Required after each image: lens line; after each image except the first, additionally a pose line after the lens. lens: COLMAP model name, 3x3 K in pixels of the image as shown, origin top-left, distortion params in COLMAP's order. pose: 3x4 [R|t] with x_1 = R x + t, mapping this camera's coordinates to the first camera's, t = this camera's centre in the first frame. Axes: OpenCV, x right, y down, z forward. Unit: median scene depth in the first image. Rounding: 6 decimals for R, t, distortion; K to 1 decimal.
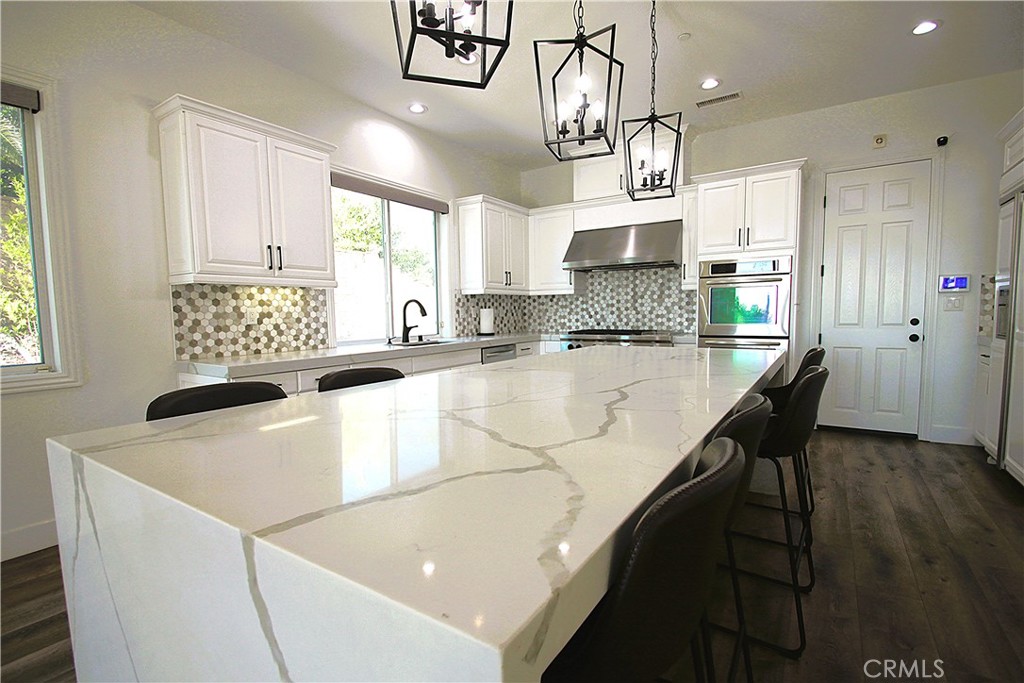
lens RADIAL K [[476.5, 0, 507.1], [0, 476.5, 346.9], [0, 0, 1]] dist [0.006240, -0.011755]
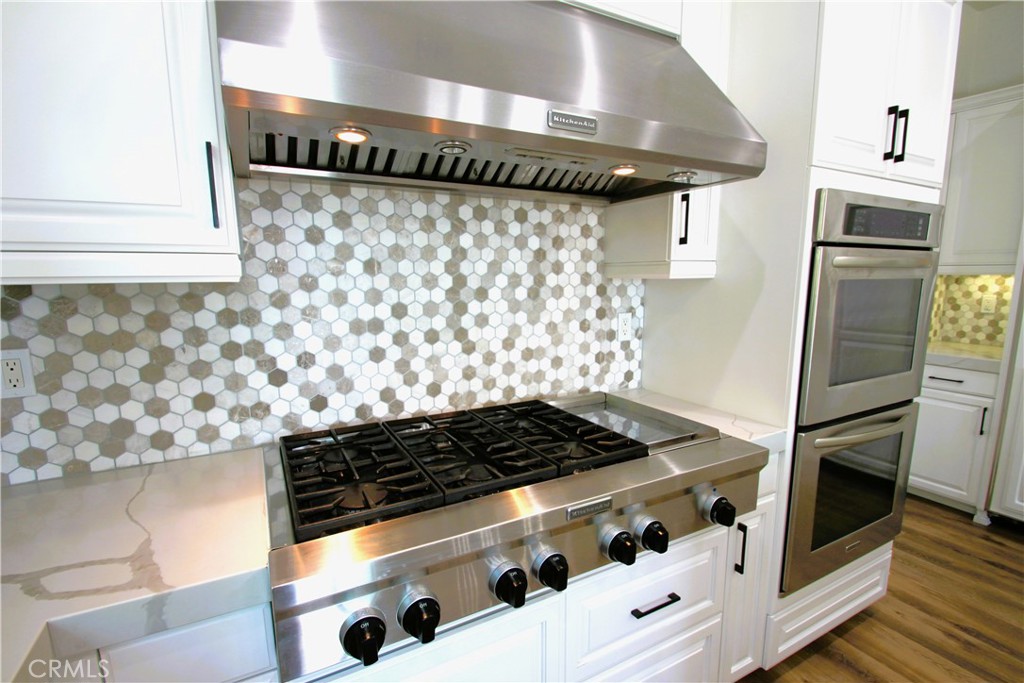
lens RADIAL K [[476.5, 0, 510.4], [0, 476.5, 355.3], [0, 0, 1]] dist [0.006240, -0.011755]
pose [[0.474591, -0.131207, 0.870372, 0.030358], [0.065844, 0.991349, 0.113540, -0.096903], [-0.877740, 0.003424, 0.479125, 0.821207]]
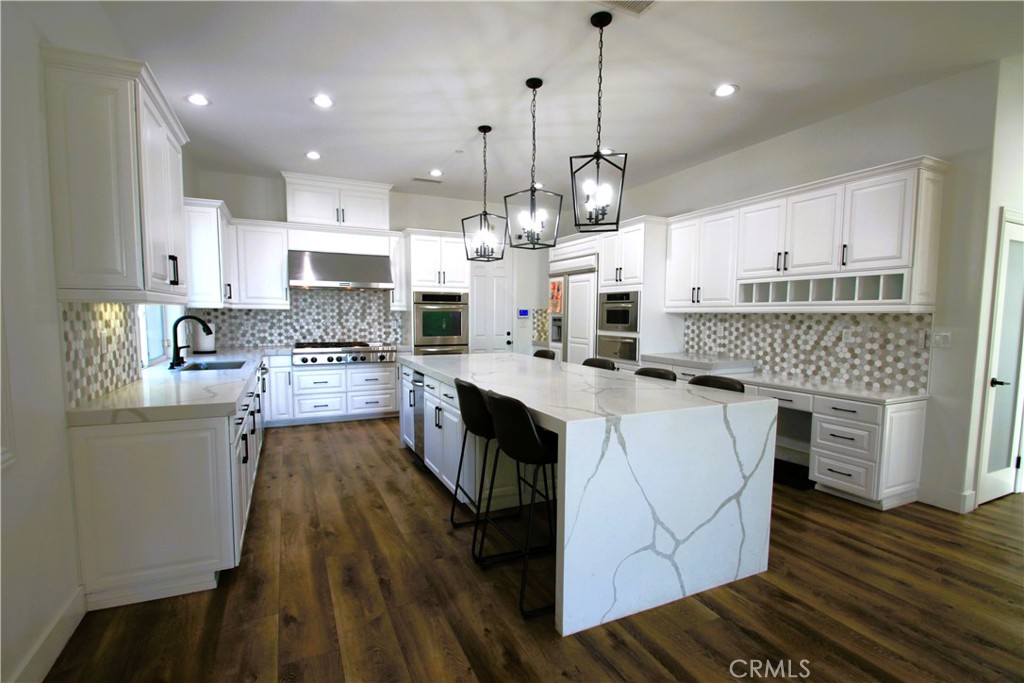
lens RADIAL K [[476.5, 0, 510.9], [0, 476.5, 357.6], [0, 0, 1]] dist [0.006240, -0.011755]
pose [[0.521809, -0.057686, 0.851110, -0.497672], [0.047730, 0.998122, 0.038388, -0.022794], [-0.851726, 0.020592, 0.523582, 0.042302]]
